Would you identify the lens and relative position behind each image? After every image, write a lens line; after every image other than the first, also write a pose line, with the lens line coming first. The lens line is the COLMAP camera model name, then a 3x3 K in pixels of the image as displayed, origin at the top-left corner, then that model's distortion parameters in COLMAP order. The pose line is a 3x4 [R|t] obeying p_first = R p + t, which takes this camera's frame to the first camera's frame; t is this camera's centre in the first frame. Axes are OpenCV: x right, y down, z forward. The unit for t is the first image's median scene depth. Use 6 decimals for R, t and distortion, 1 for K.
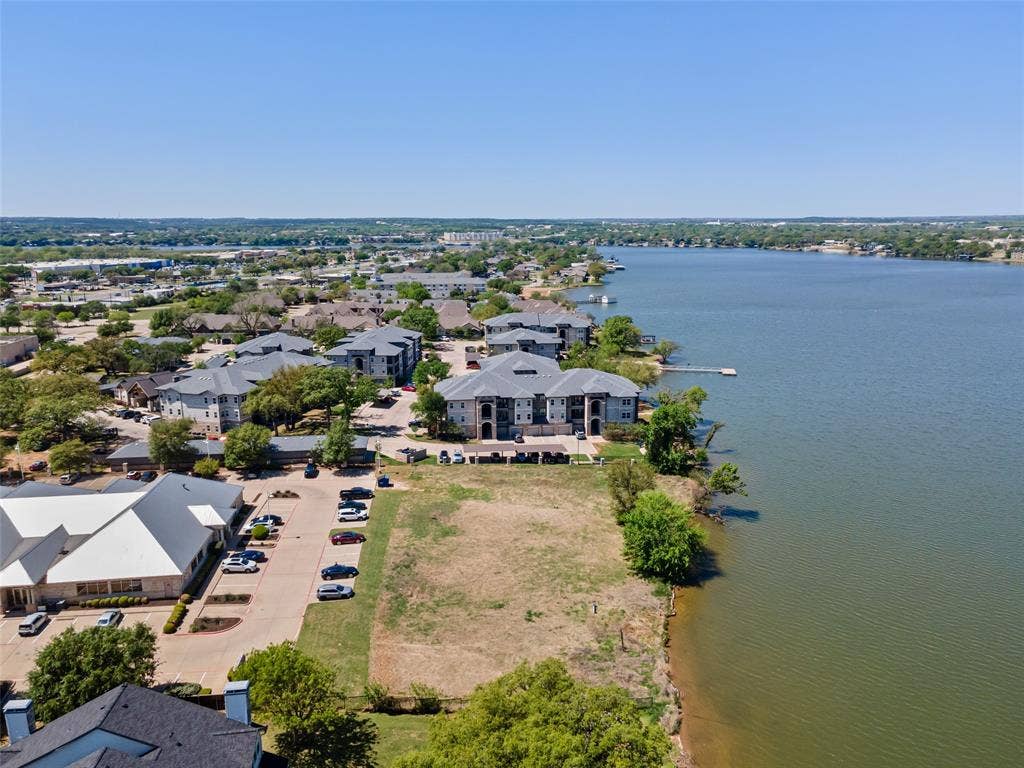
lens RADIAL K [[743.9, 0, 517.3], [0, 743.9, 378.7], [0, 0, 1]] dist [0.038304, 0.022752]
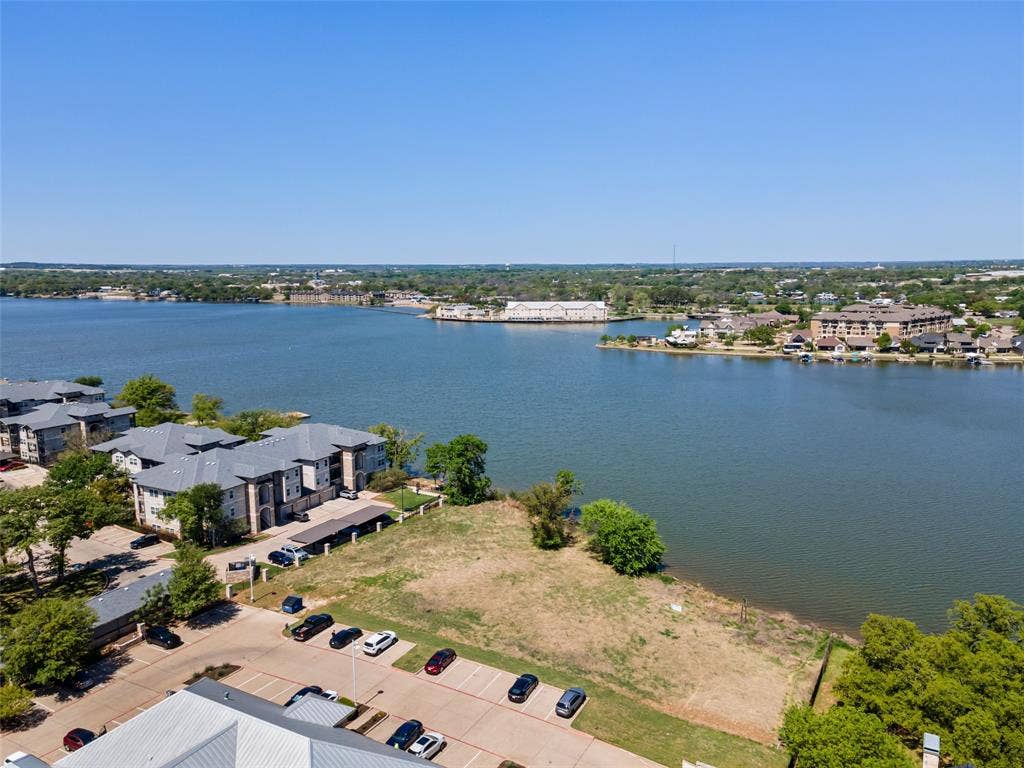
lens RADIAL K [[743.9, 0, 517.4], [0, 743.9, 381.1], [0, 0, 1]] dist [0.038304, 0.022752]
pose [[0.578813, -0.124818, 0.805851, -0.501157], [0.171076, 0.984811, 0.029660, -0.050347], [-0.797313, 0.120694, 0.591375, 0.296050]]
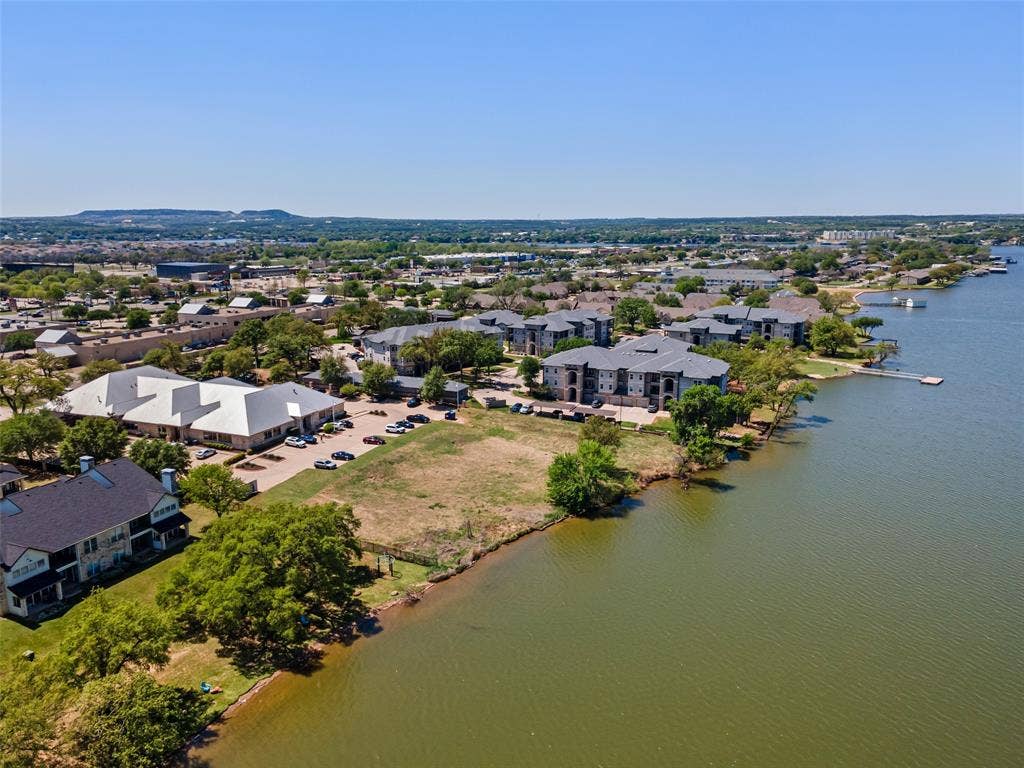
lens RADIAL K [[743.9, 0, 518.1], [0, 743.9, 383.1], [0, 0, 1]] dist [0.038304, 0.022752]
pose [[0.870520, 0.104556, -0.480898, 0.436572], [-0.101437, 0.994309, 0.032561, 0.022612], [0.481566, 0.020436, 0.876172, -0.059122]]
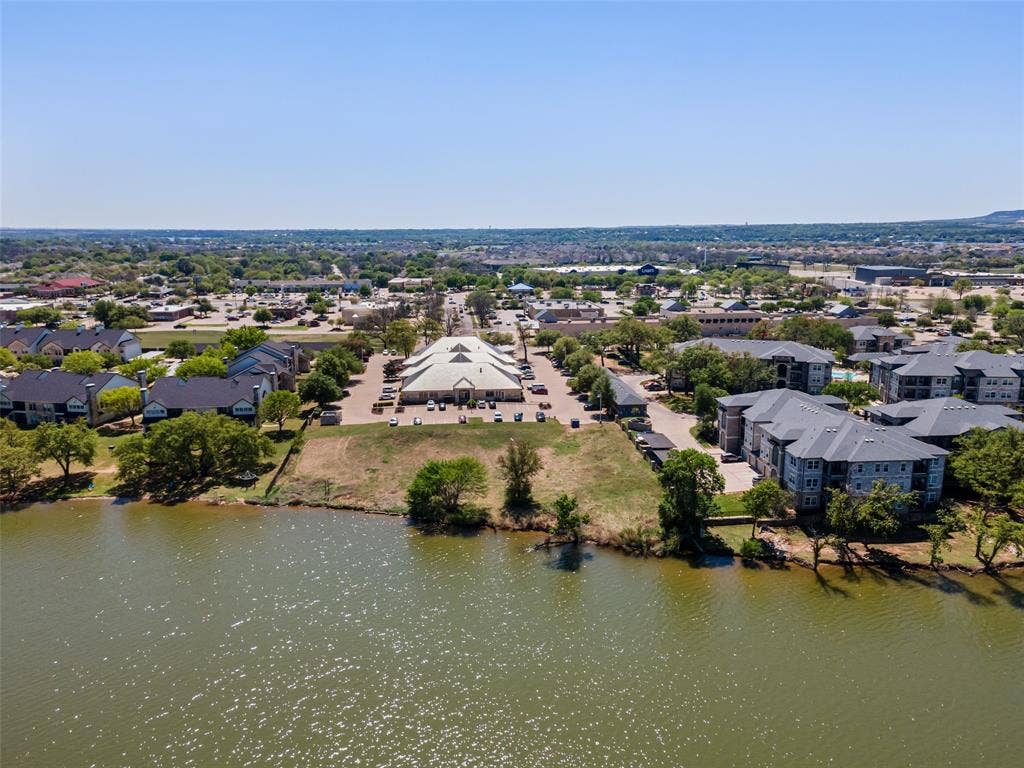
lens RADIAL K [[743.9, 0, 518.2], [0, 743.9, 387.6], [0, 0, 1]] dist [0.038304, 0.022752]
pose [[-0.023079, 0.213990, -0.976563, 0.863364], [-0.202423, 0.955590, 0.214178, -0.142431], [0.979026, 0.202622, 0.021263, 0.702750]]
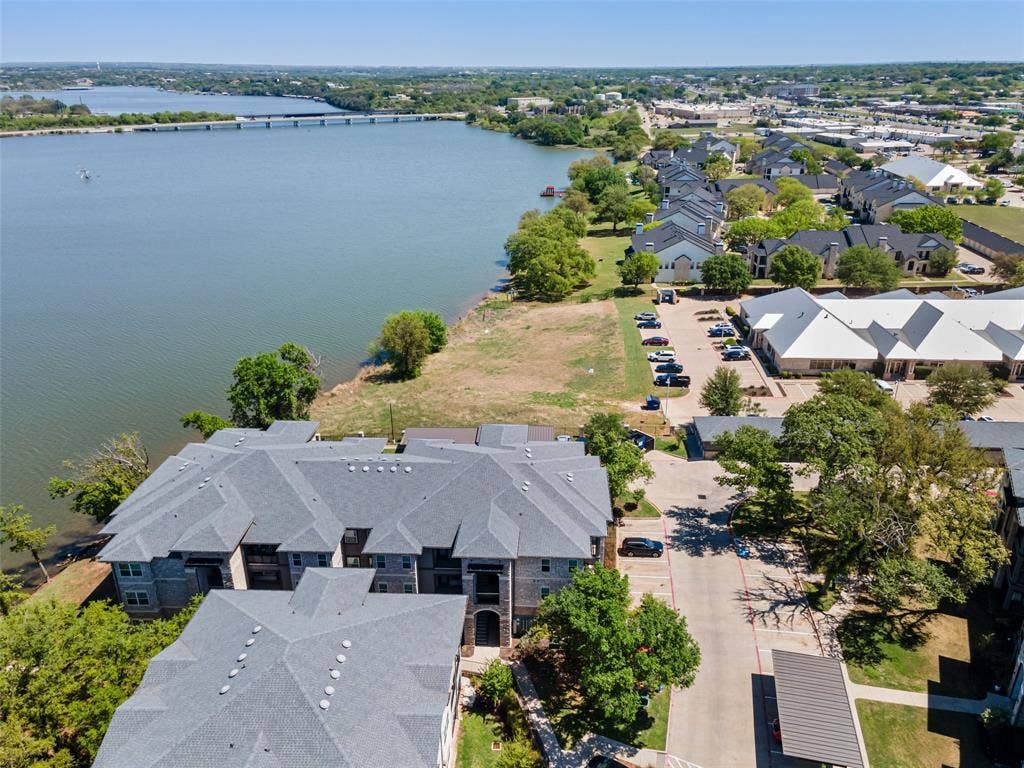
lens RADIAL K [[743.9, 0, 518.4], [0, 743.9, 379.2], [0, 0, 1]] dist [0.038304, 0.022752]
pose [[-0.986085, -0.054488, 0.157056, -0.130341], [0.043822, 0.826141, 0.561757, -0.297992], [-0.160360, 0.560823, -0.812257, 1.379288]]
